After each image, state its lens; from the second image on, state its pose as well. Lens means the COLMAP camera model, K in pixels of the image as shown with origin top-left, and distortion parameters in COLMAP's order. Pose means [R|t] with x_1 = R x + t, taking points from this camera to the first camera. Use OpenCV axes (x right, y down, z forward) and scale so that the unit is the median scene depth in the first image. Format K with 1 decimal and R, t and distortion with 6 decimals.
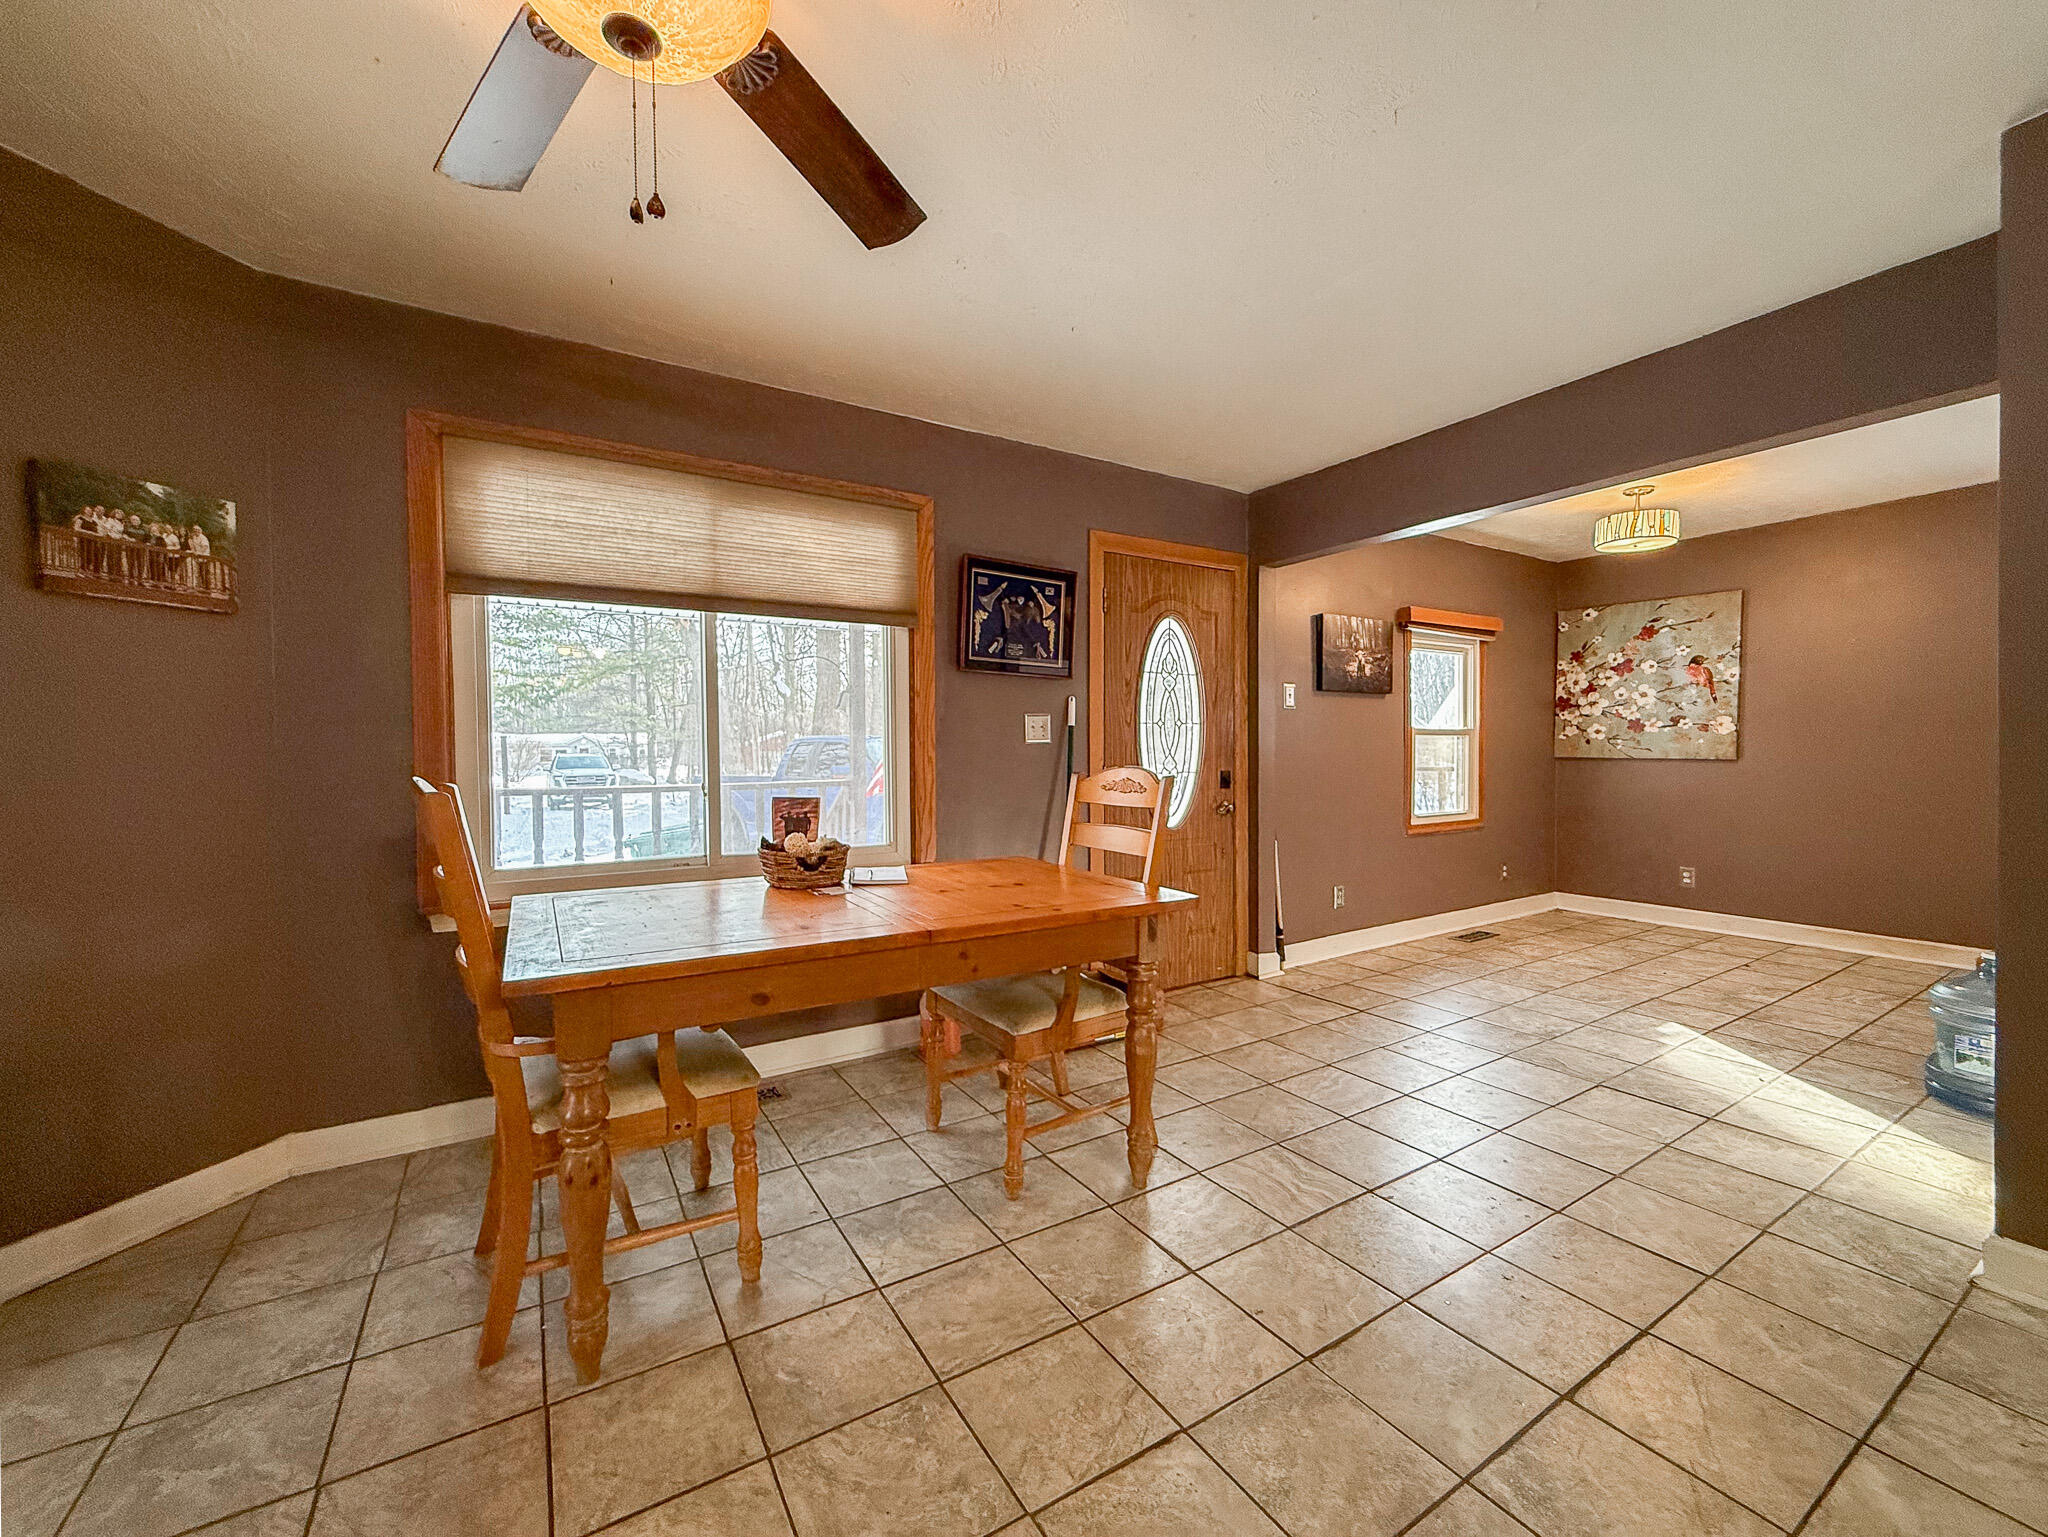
lens RADIAL K [[833.0, 0, 1021.9], [0, 833.0, 773.0], [0, 0, 1]] dist [-0.004136, 0.002040]
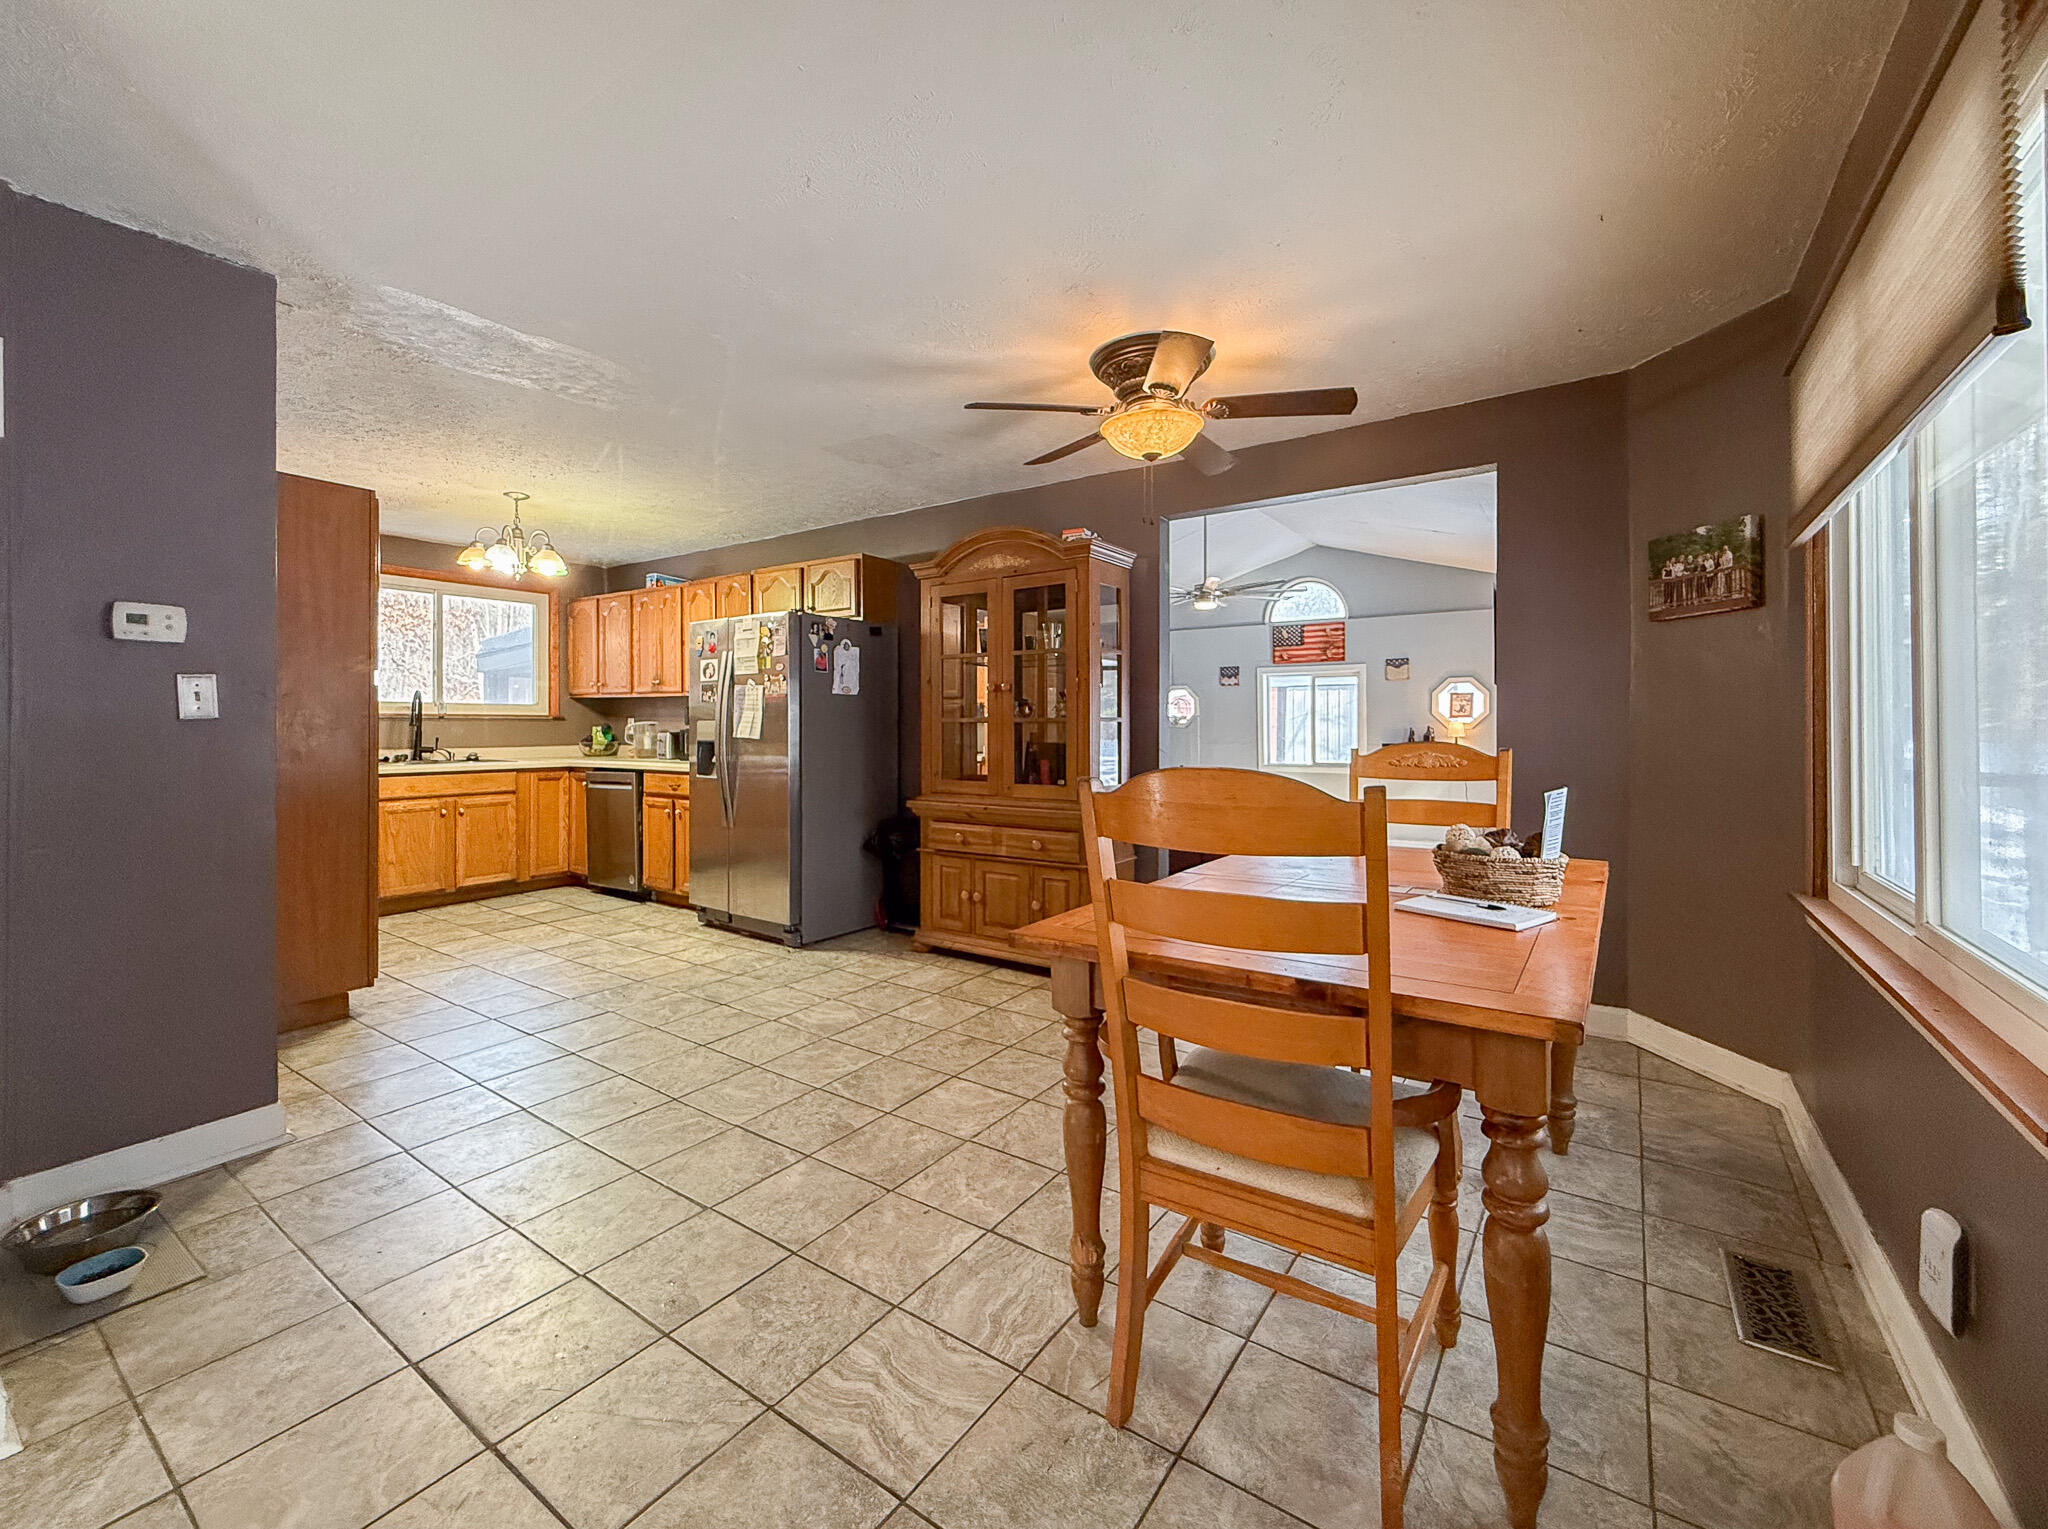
lens RADIAL K [[833.0, 0, 1031.0], [0, 833.0, 728.1], [0, 0, 1]] dist [-0.004136, 0.002040]
pose [[-0.920407, 0.013996, -0.390712, 0.221941], [0.003200, 0.999595, 0.028268, -0.025130], [0.390949, 0.024768, -0.920079, 0.790018]]
